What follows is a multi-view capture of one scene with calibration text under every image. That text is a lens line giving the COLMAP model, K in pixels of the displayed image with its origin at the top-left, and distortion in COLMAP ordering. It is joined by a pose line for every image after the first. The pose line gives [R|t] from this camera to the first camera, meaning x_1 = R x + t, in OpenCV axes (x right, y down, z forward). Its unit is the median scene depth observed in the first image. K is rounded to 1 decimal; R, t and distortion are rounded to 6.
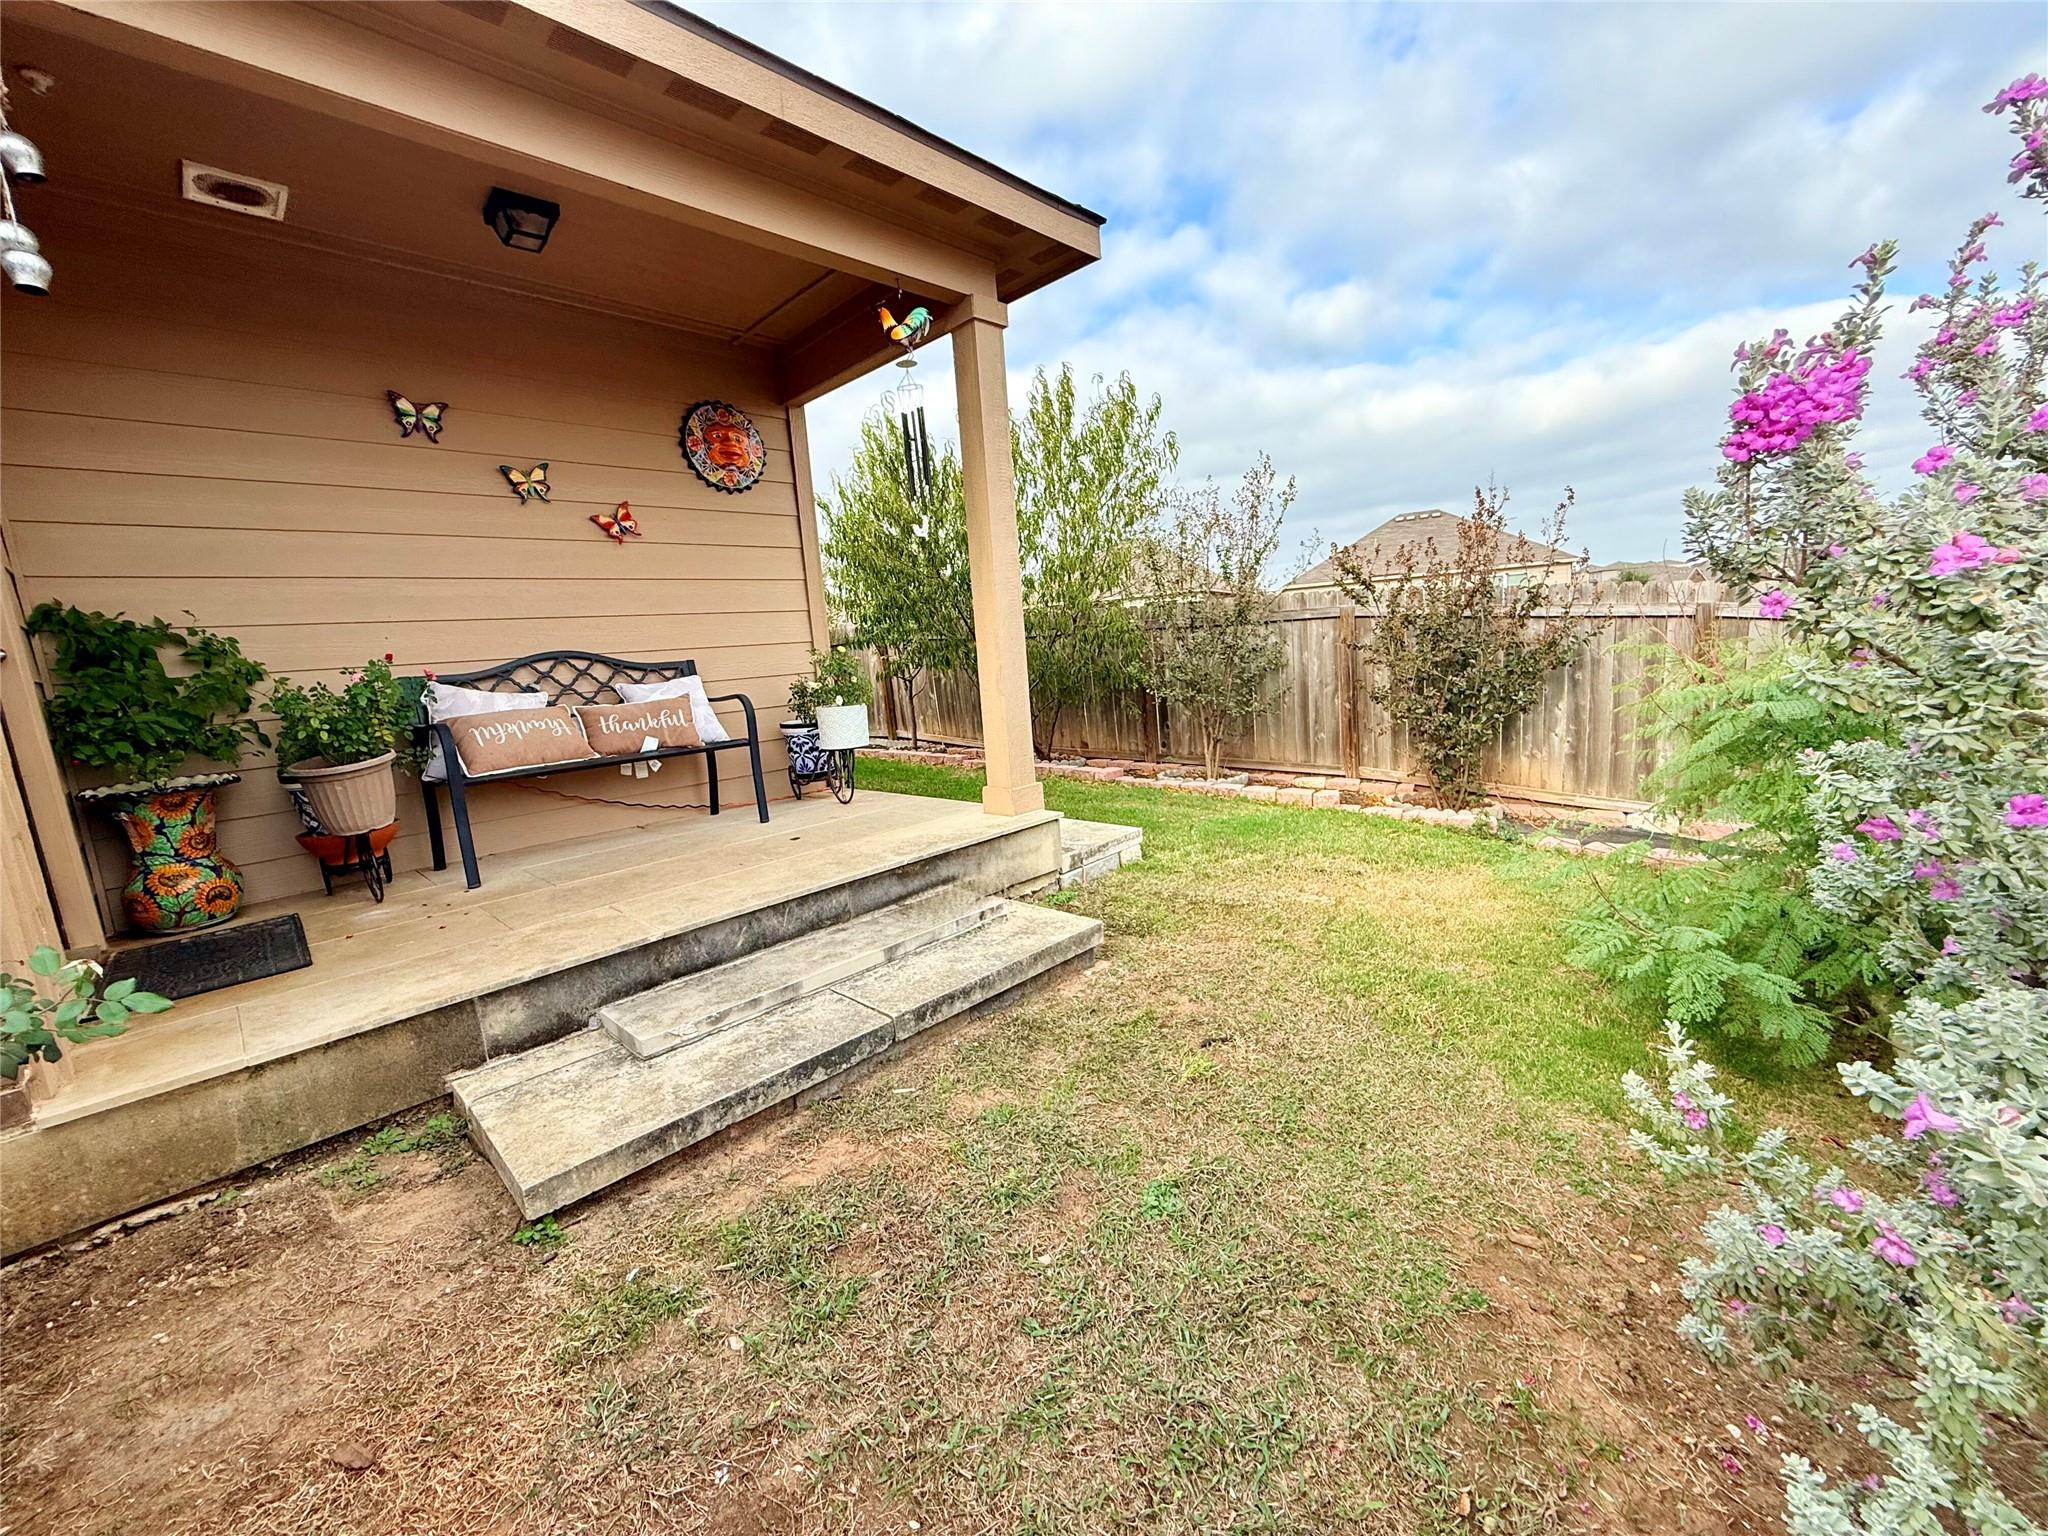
lens RADIAL K [[817.1, 0, 1019.2], [0, 817.1, 773.9], [0, 0, 1]] dist [-0.001162, -0.000292]
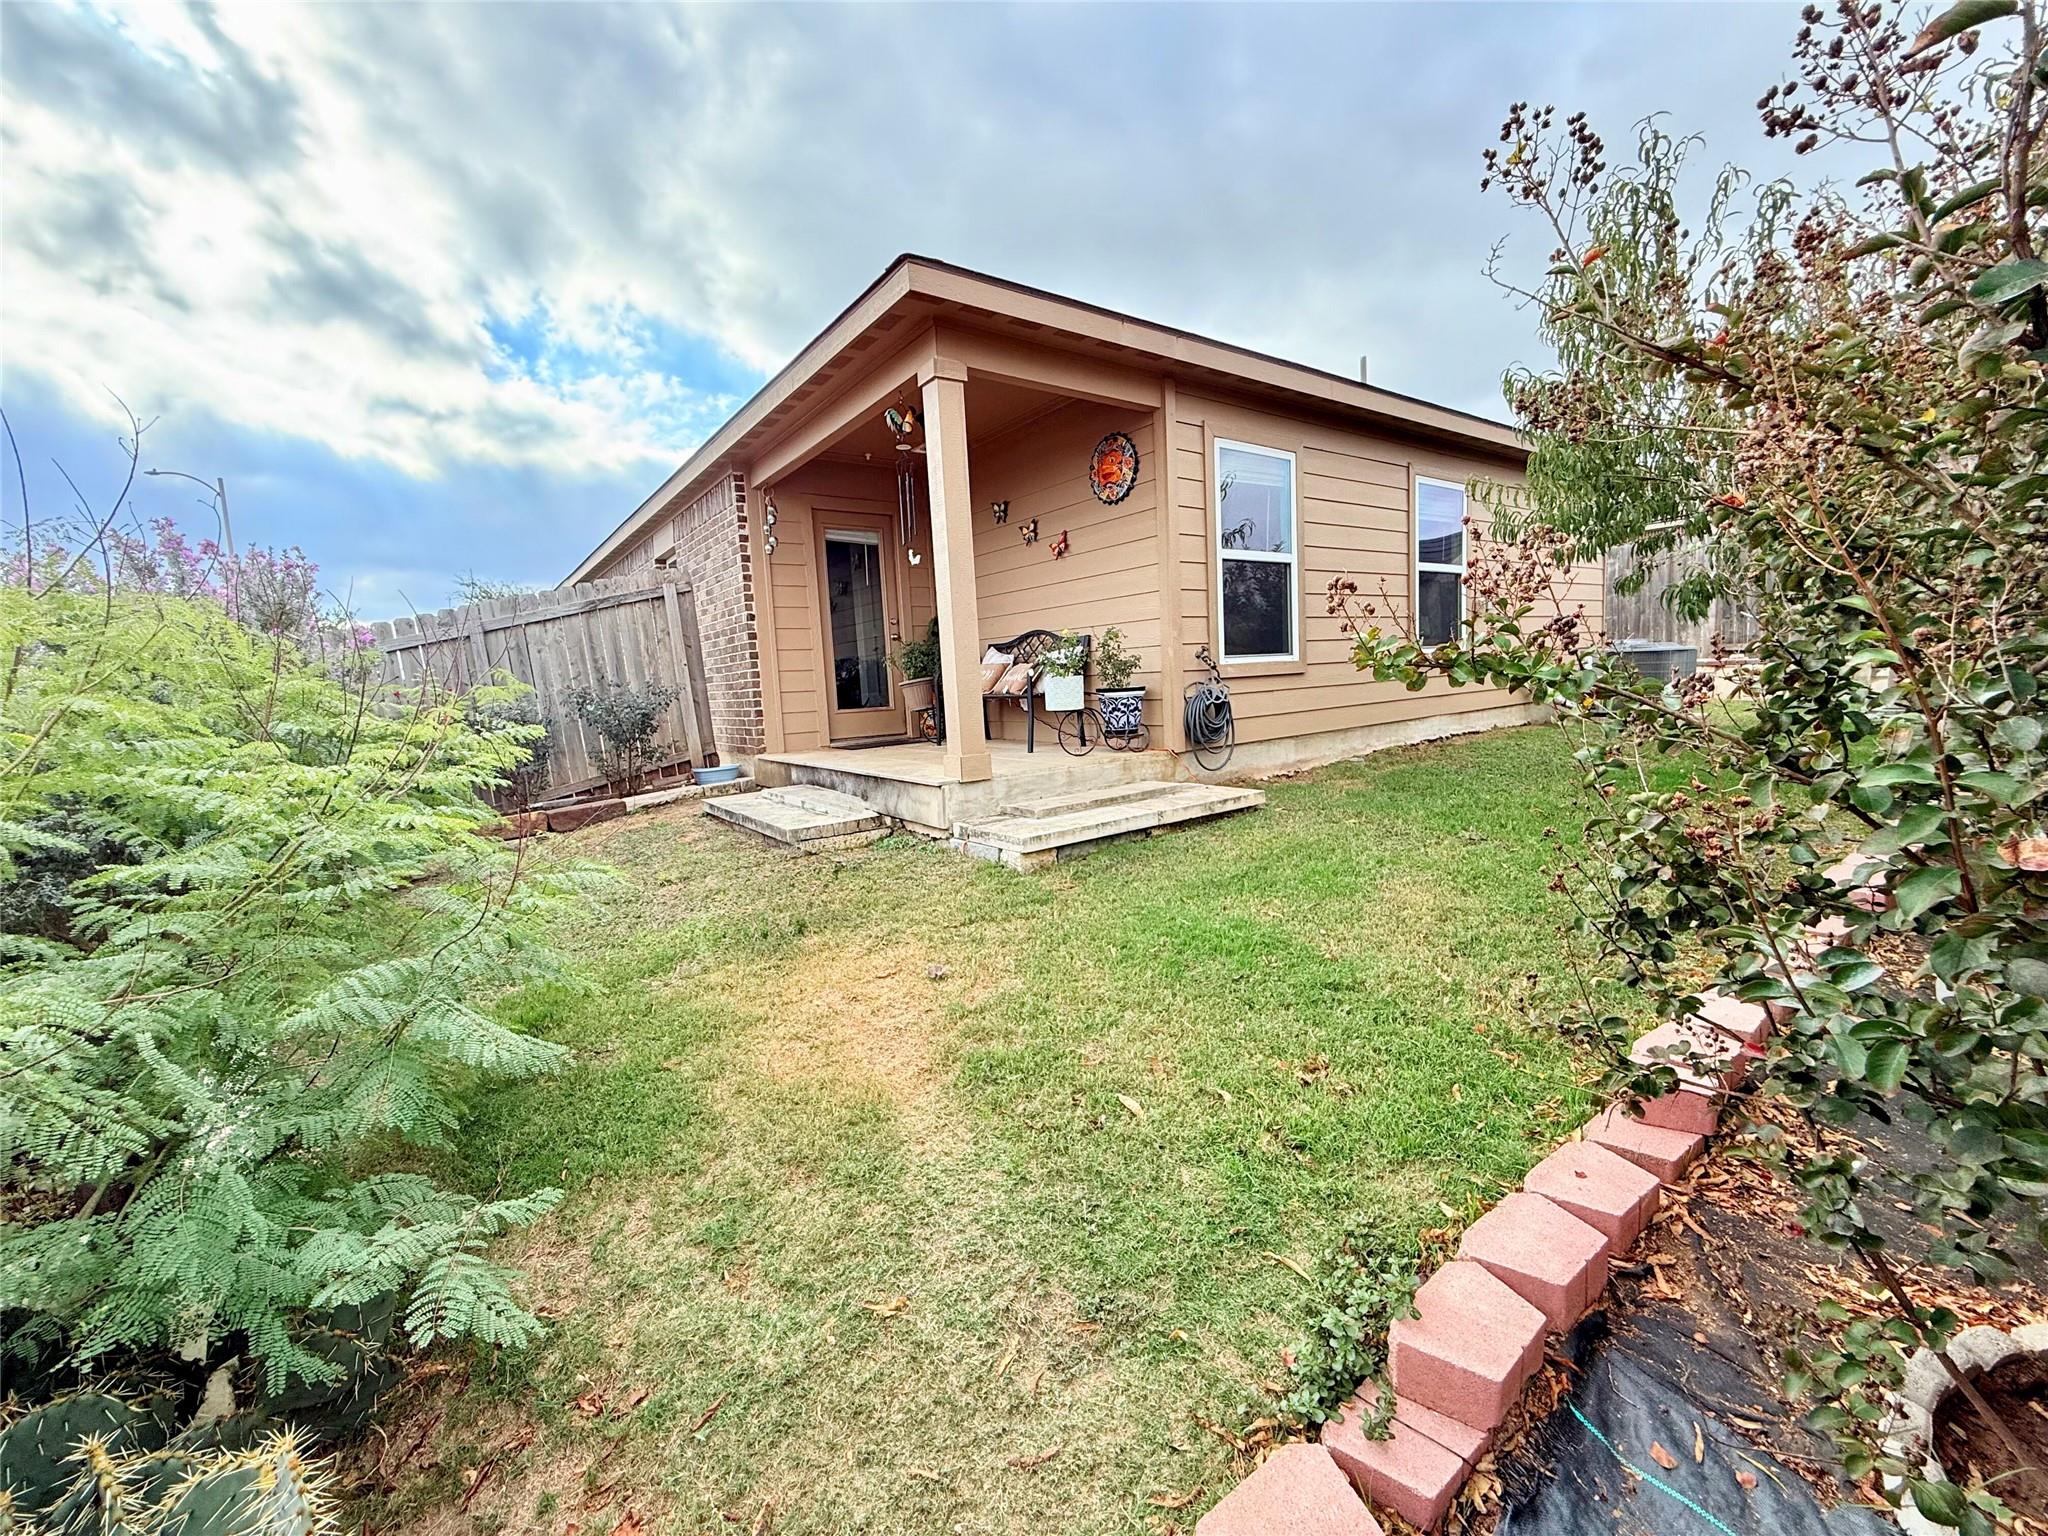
lens RADIAL K [[817.1, 0, 1019.6], [0, 817.1, 768.5], [0, 0, 1]] dist [-0.001162, -0.000292]
pose [[-0.158918, 0.206406, -0.965475, 1.123303], [-0.075759, 0.972469, 0.220372, -0.236881], [0.984381, 0.108165, -0.138906, 1.208243]]
